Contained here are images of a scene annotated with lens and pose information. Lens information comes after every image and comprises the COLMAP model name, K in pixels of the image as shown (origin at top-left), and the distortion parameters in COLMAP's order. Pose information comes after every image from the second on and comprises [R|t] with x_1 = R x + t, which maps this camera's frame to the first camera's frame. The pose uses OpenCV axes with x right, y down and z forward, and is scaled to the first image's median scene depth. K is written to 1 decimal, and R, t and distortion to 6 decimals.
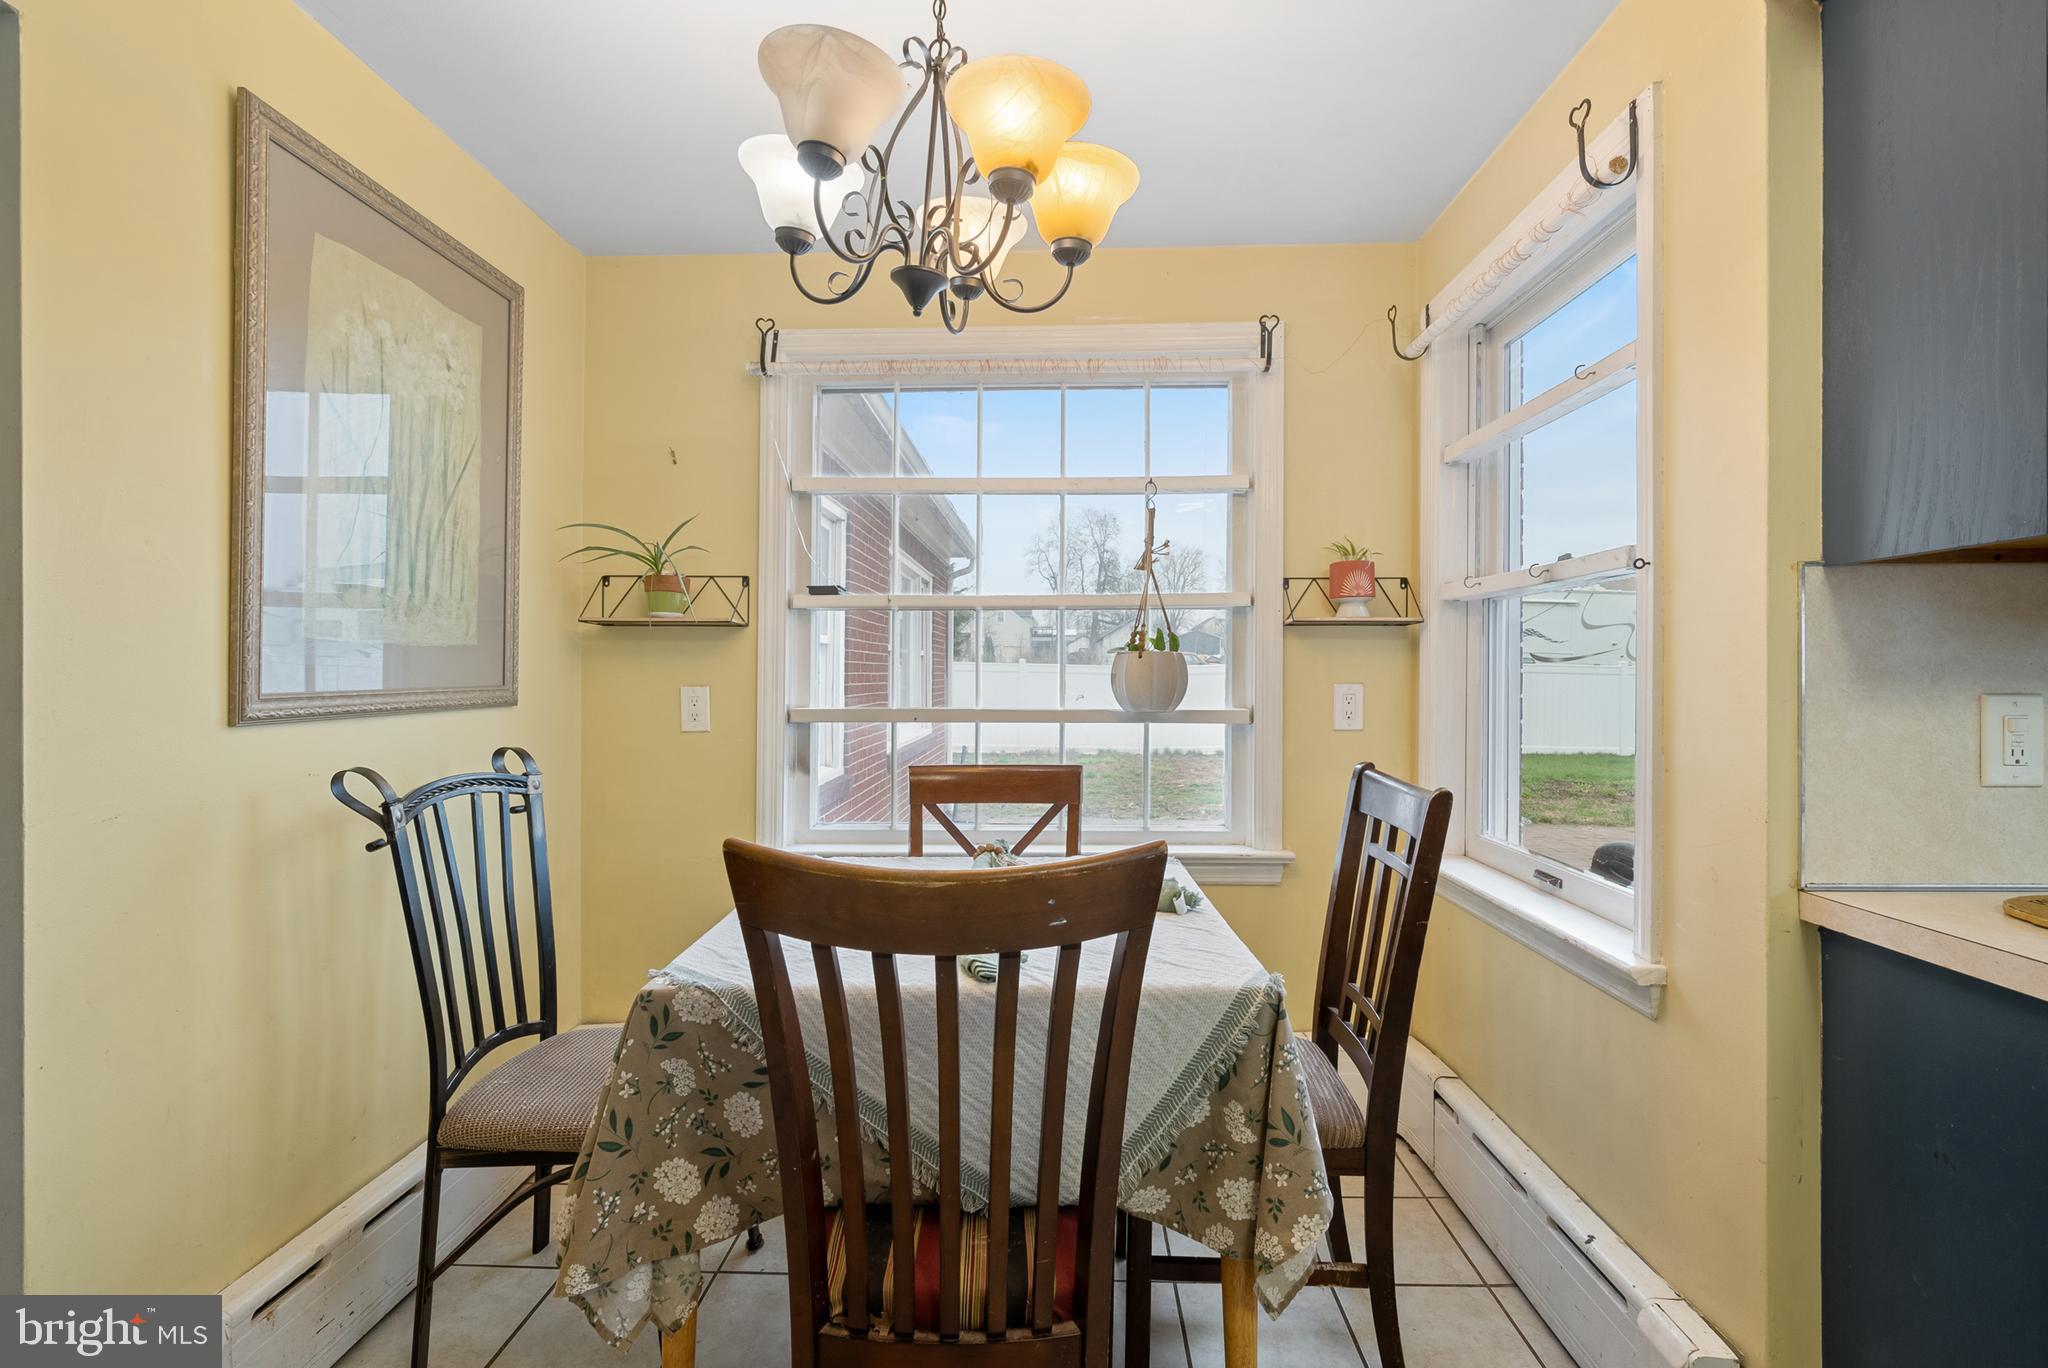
lens RADIAL K [[933.6, 0, 1034.2], [0, 933.6, 681.5], [0, 0, 1]] dist [-0.003053, 0.001371]
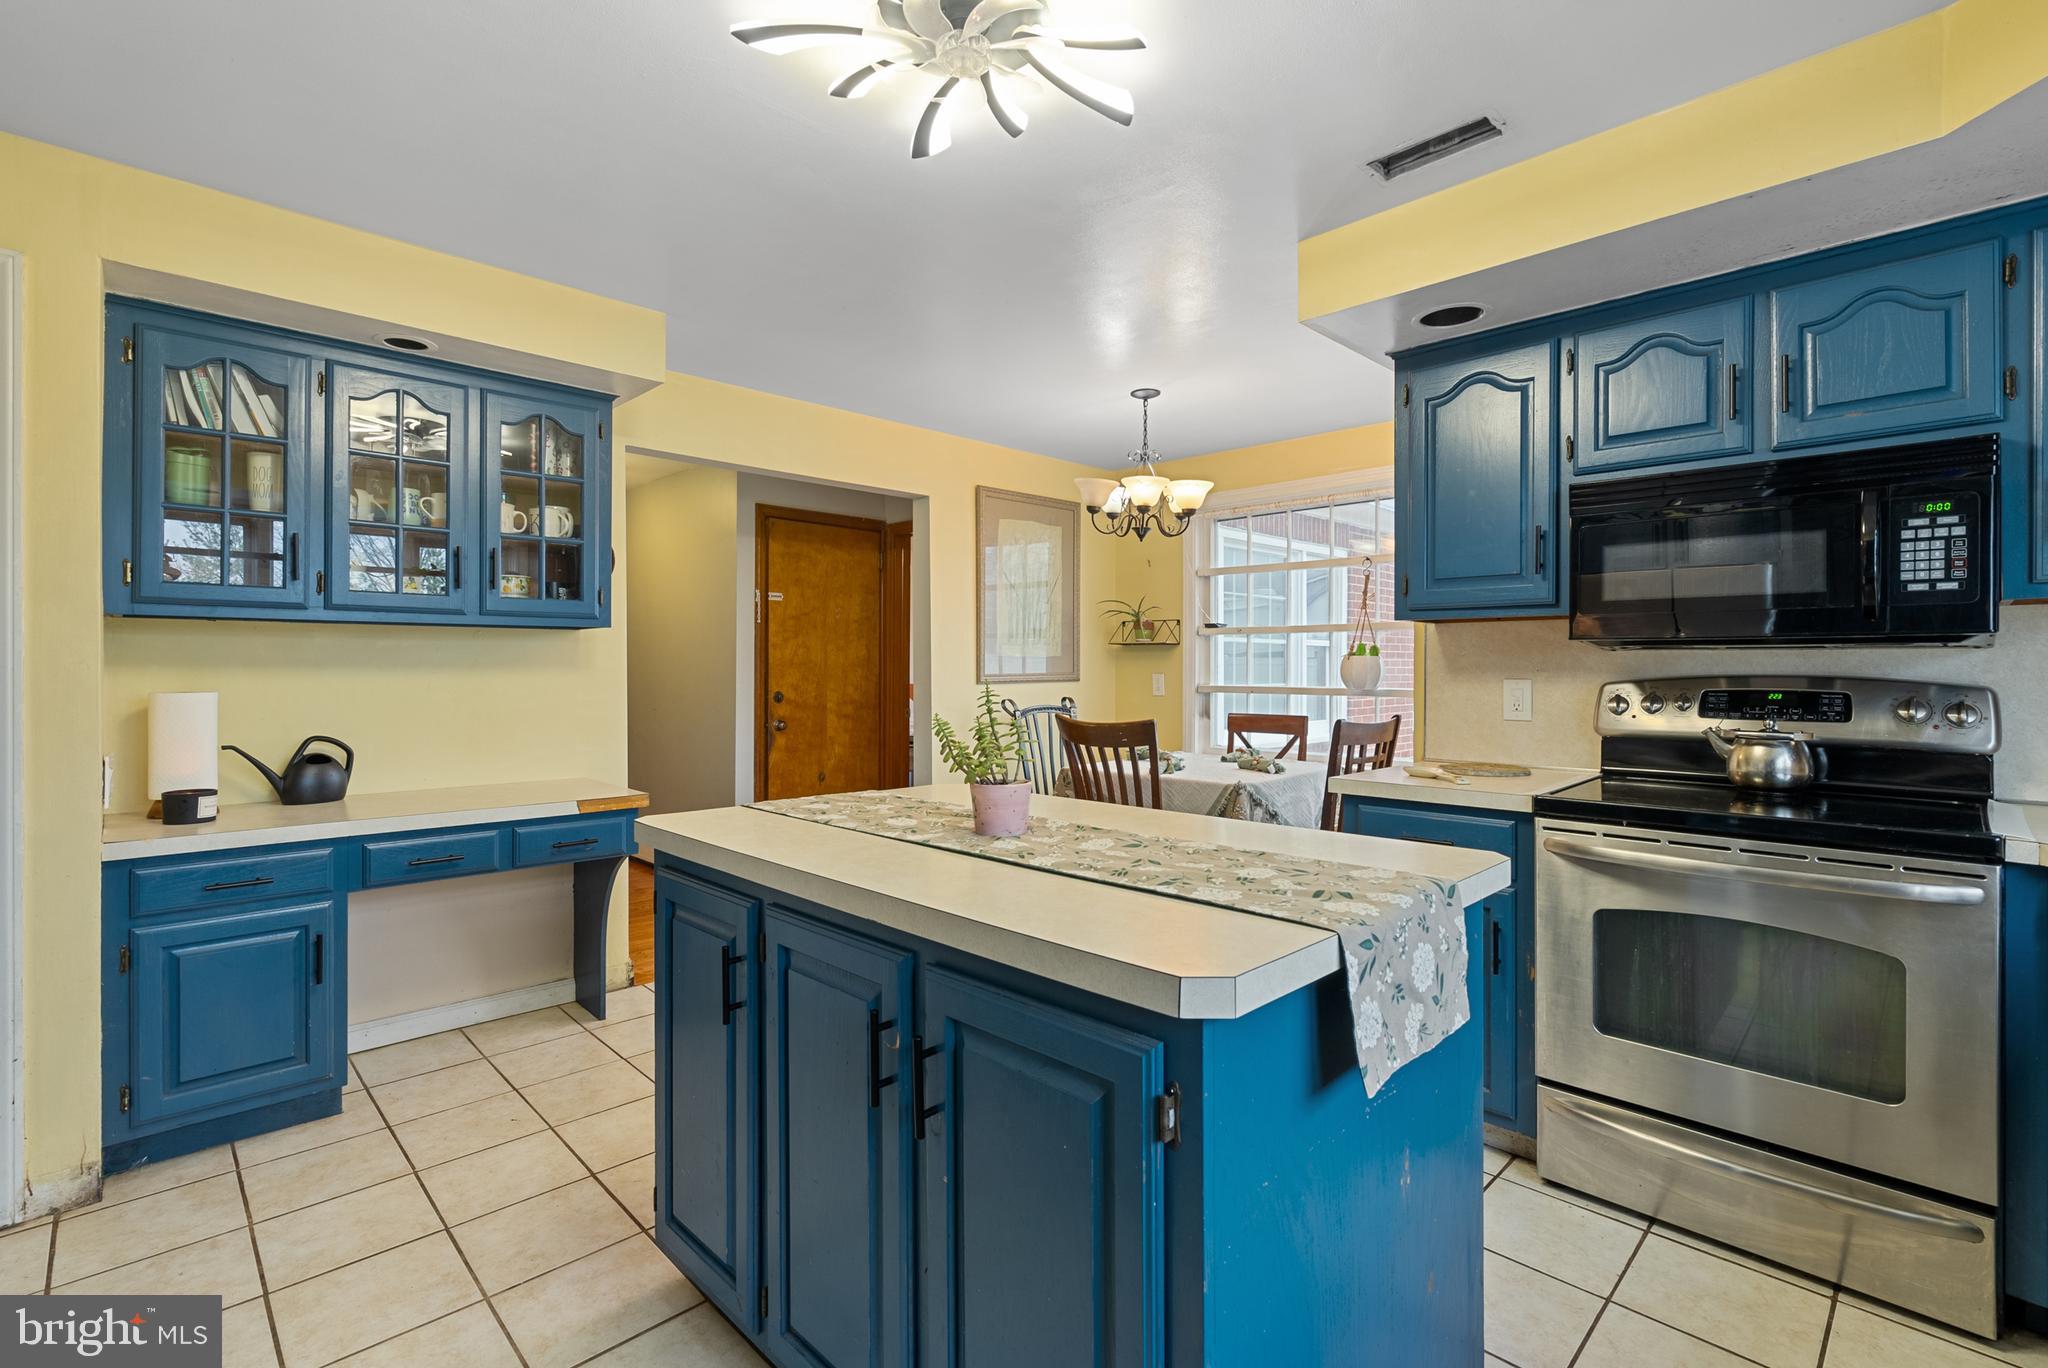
lens RADIAL K [[933.6, 0, 1027.0], [0, 933.6, 669.0], [0, 0, 1]] dist [-0.003053, 0.001371]
pose [[0.724523, 0.003361, -0.689243, 1.002426], [-0.007036, 0.999972, -0.002519, 0.002045], [0.689215, 0.006675, 0.724526, -0.821865]]
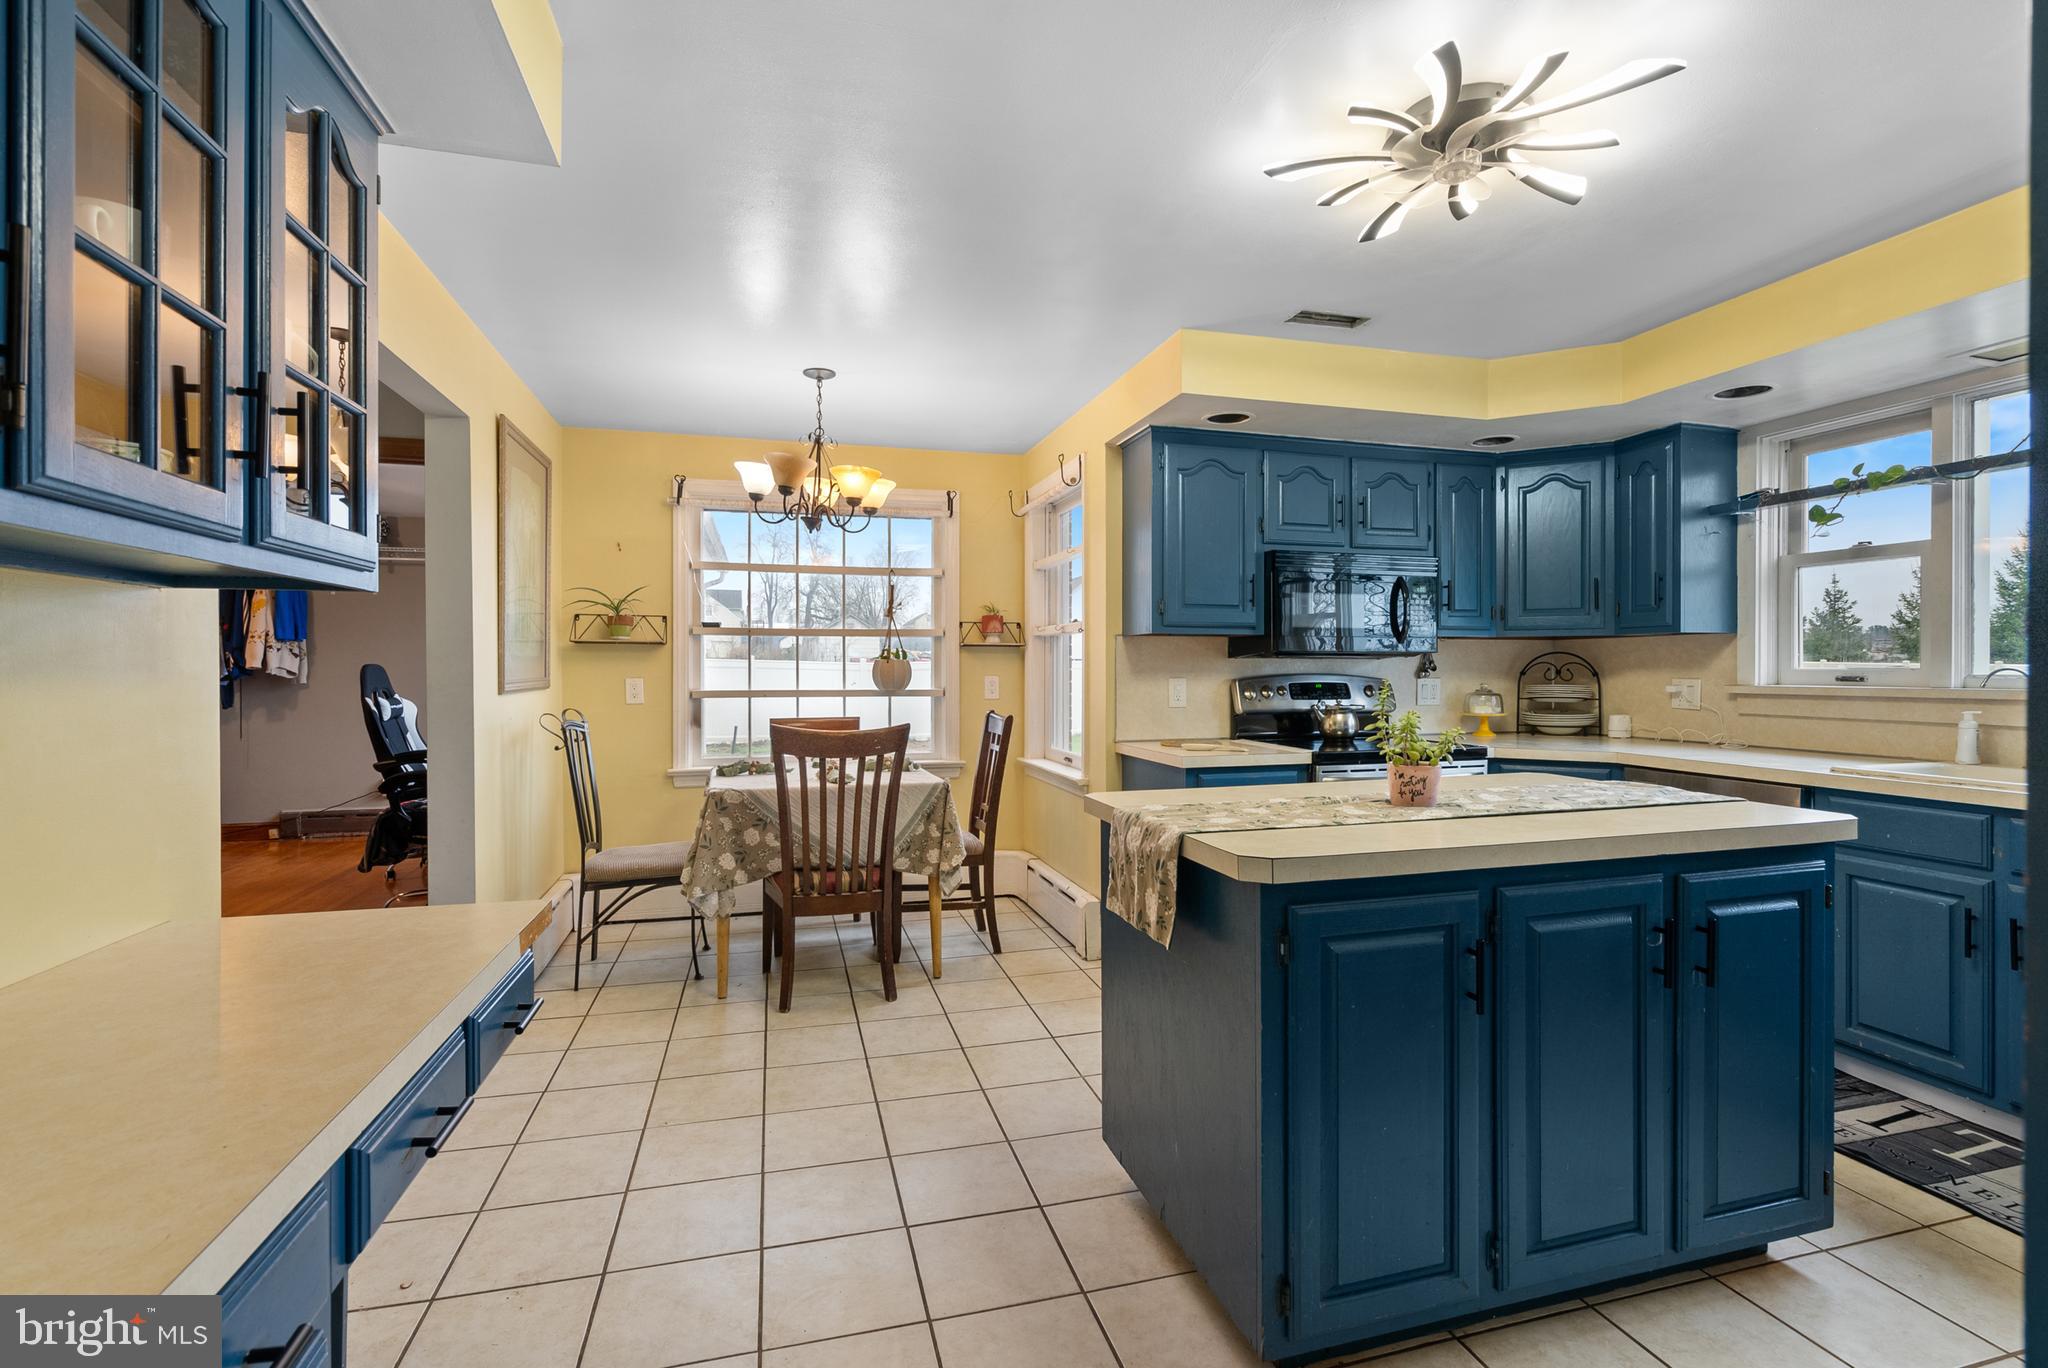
lens RADIAL K [[933.6, 0, 1032.2], [0, 933.6, 684.8], [0, 0, 1]] dist [-0.003053, 0.001371]
pose [[0.954113, -0.006040, 0.299384, -0.203946], [0.003084, 0.999942, 0.010348, 0.001782], [-0.299430, -0.008950, 0.954076, -1.065709]]
